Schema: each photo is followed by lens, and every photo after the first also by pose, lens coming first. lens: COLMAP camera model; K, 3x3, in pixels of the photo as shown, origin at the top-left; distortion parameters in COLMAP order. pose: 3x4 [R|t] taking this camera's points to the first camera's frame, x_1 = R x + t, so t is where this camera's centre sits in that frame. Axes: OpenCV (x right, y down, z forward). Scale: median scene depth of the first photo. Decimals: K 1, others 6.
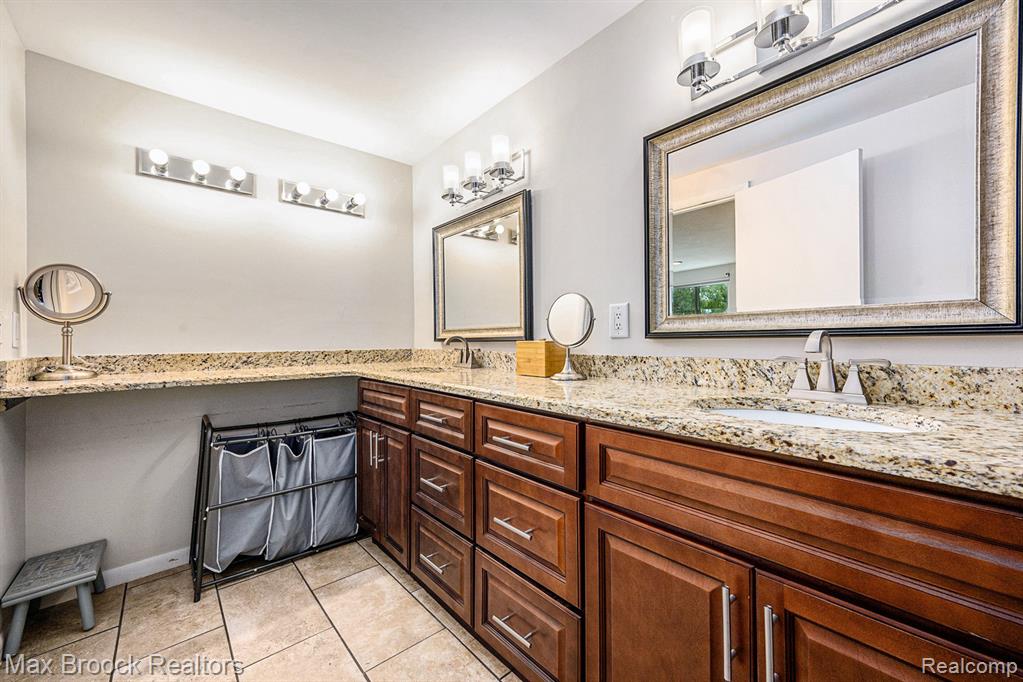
lens RADIAL K [[405.7, 0, 514.5], [0, 405.7, 337.9], [0, 0, 1]] dist [0.018084, 0.000292]
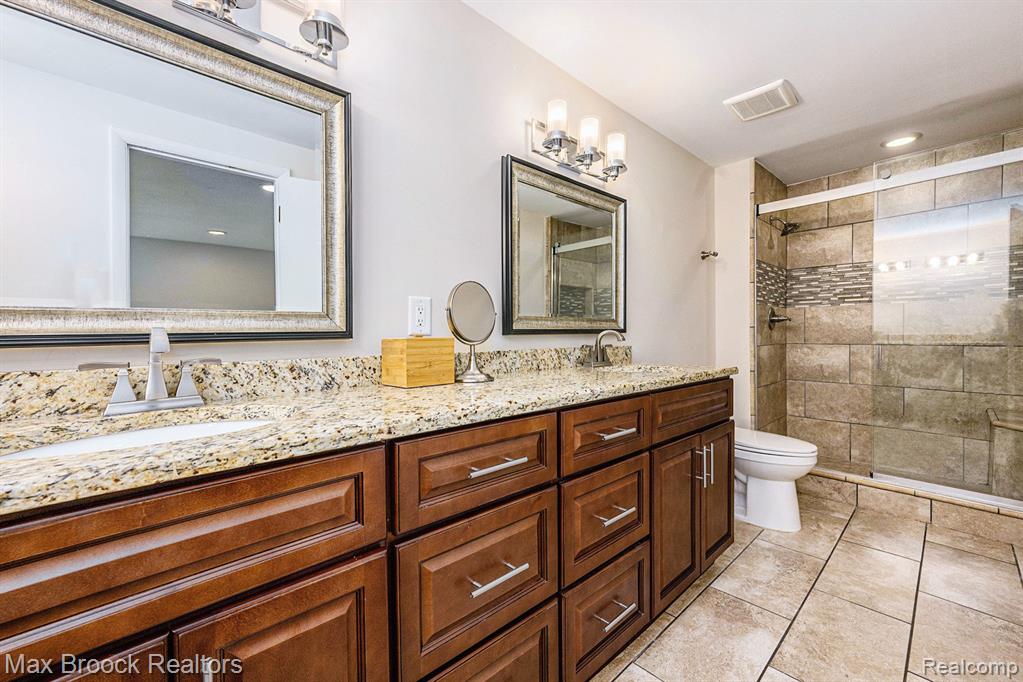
lens RADIAL K [[405.7, 0, 513.6], [0, 405.7, 344.3], [0, 0, 1]] dist [0.018084, 0.000292]
pose [[-0.013529, -0.012291, 0.999833, -0.794543], [0.011100, 0.999861, 0.012442, 0.013920], [-0.999847, 0.011266, -0.013391, 0.991857]]
